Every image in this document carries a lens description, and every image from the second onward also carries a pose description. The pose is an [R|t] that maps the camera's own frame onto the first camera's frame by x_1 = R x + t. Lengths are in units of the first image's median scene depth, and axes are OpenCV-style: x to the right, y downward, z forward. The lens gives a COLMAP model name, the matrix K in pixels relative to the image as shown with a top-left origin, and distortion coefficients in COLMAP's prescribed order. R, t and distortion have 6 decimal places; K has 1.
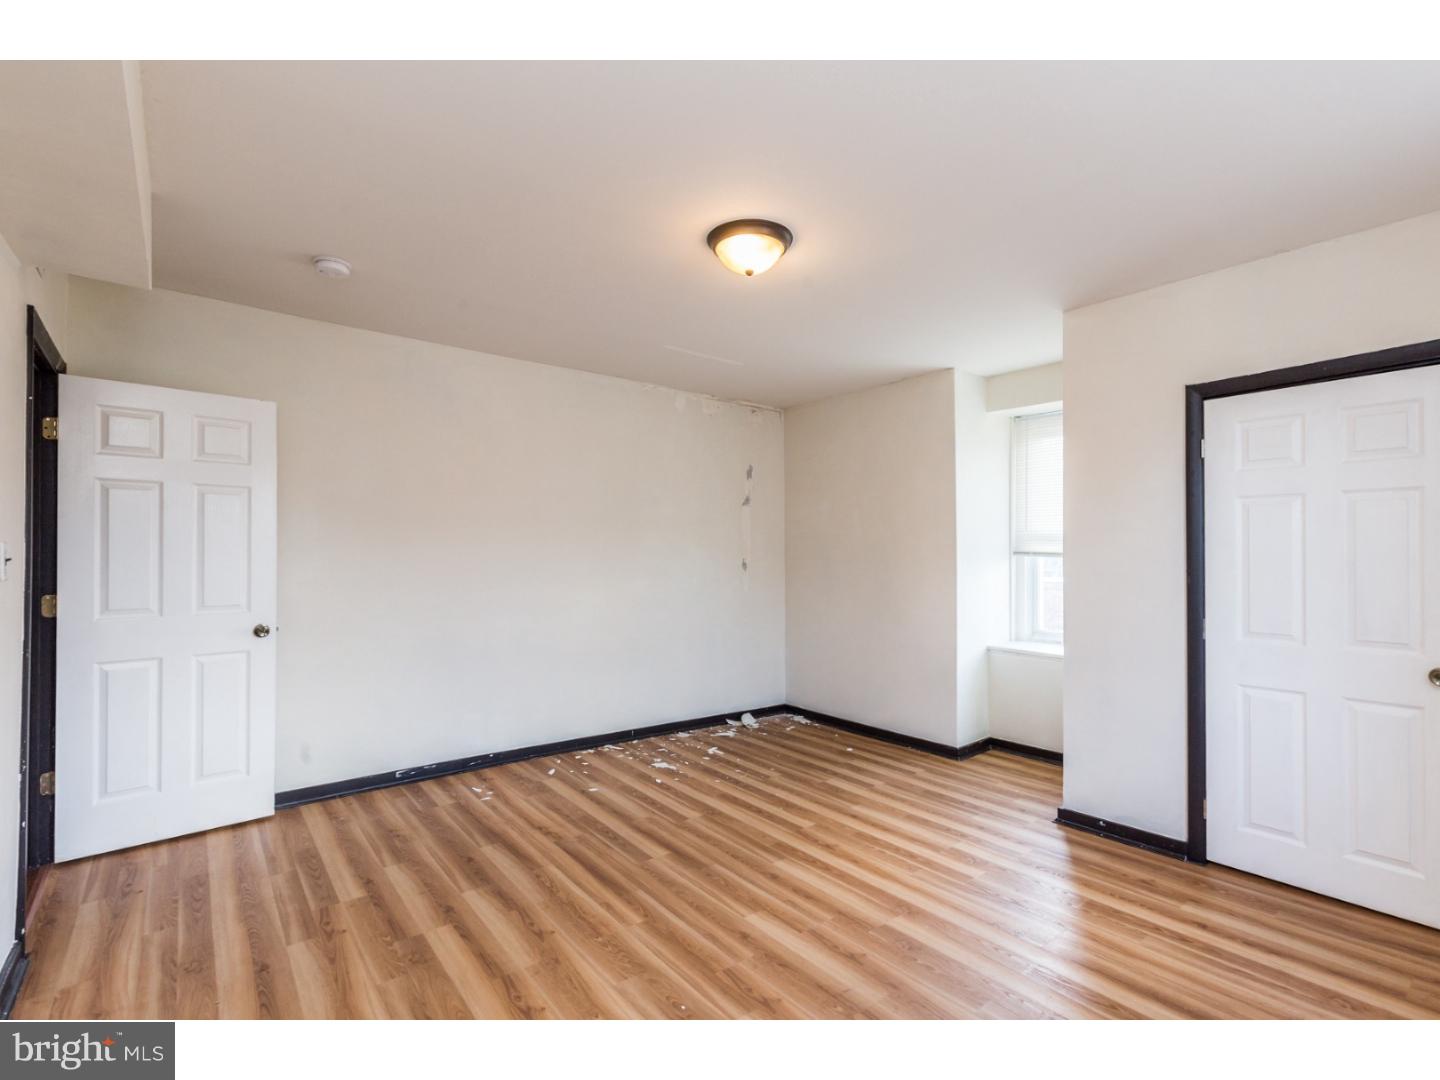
lens RADIAL K [[701.3, 0, 721.0], [0, 701.3, 546.1], [0, 0, 1]] dist [0.012143, 0.000389]
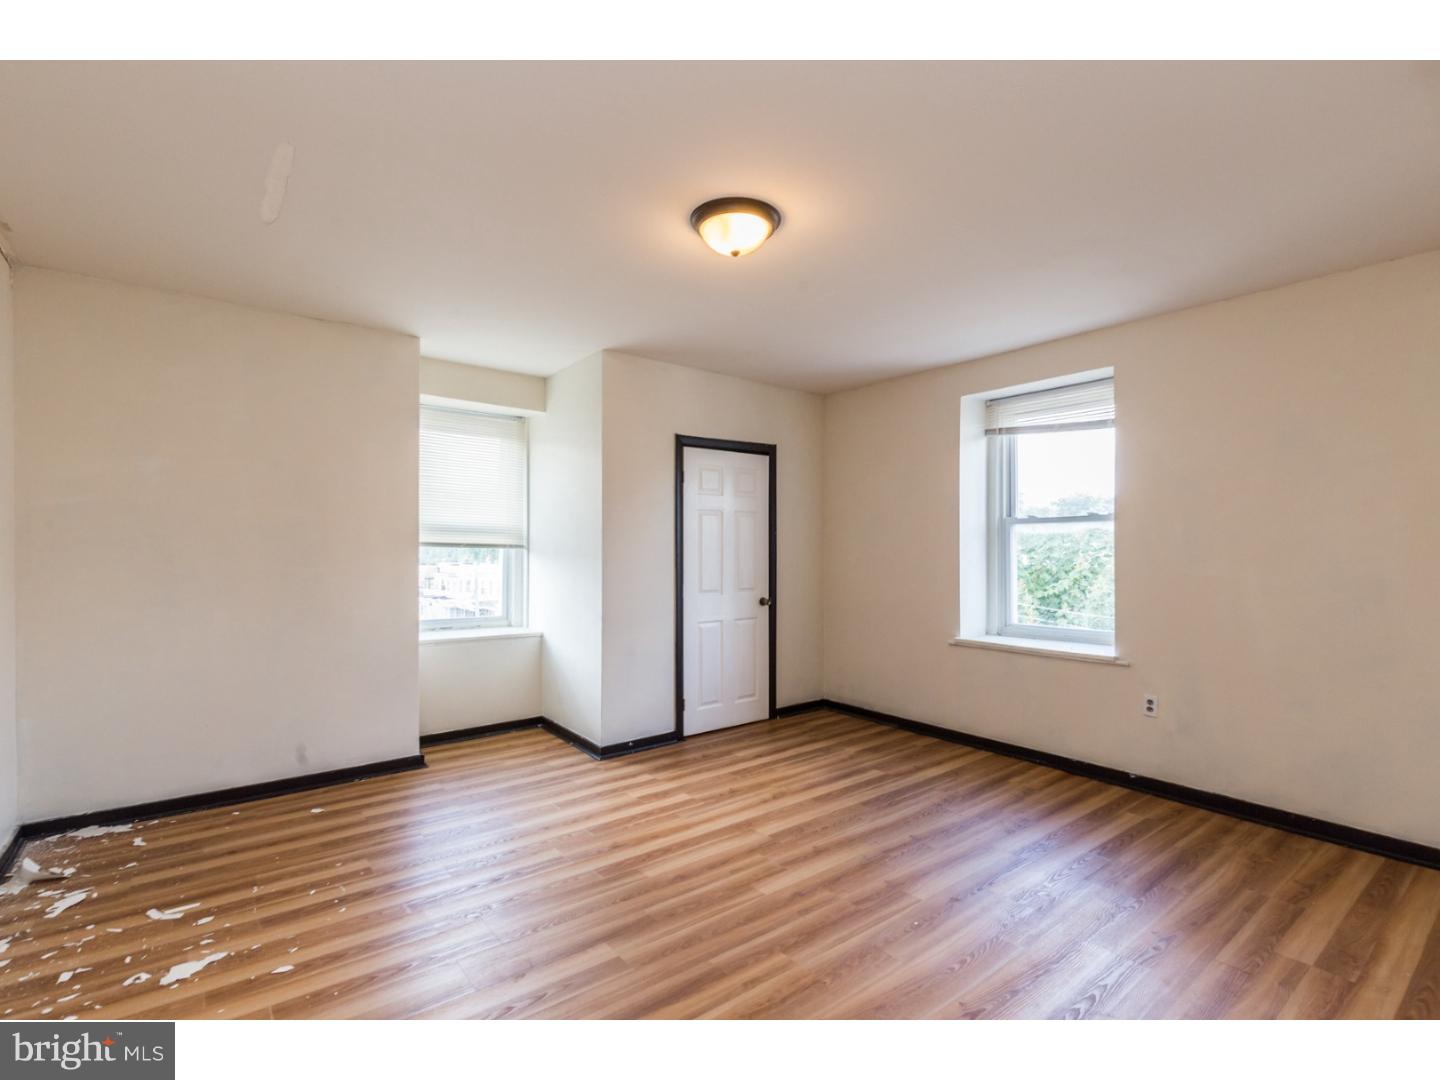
lens RADIAL K [[663.8, 0, 727.7], [0, 663.8, 543.3], [0, 0, 1]] dist [0.003715, 0.000401]
pose [[-0.011220, 0.010327, 0.999884, -0.740309], [-0.010267, 0.999893, -0.010442, 0.023147], [-0.999884, -0.010383, -0.011113, 0.847247]]
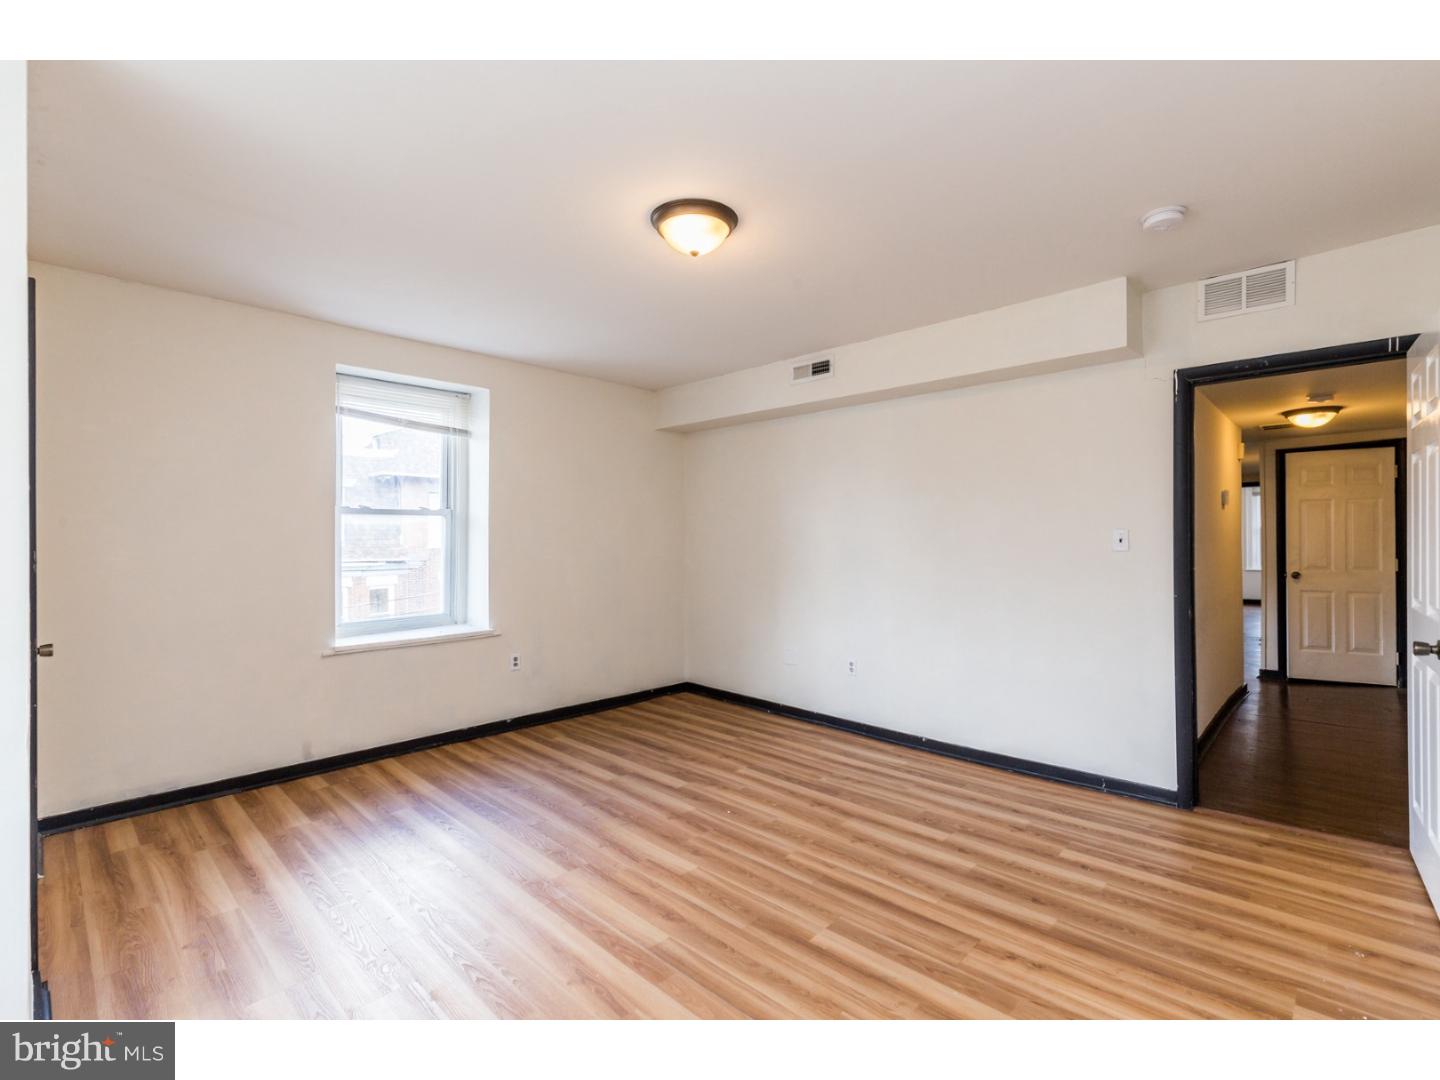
lens RADIAL K [[663.8, 0, 727.7], [0, 663.8, 536.9], [0, 0, 1]] dist [0.003715, 0.000401]
pose [[-0.990116, 0.003292, -0.140210, 0.103314], [0.004727, 0.999940, -0.009905, 0.021763], [0.140169, -0.010470, -0.990072, 1.606826]]
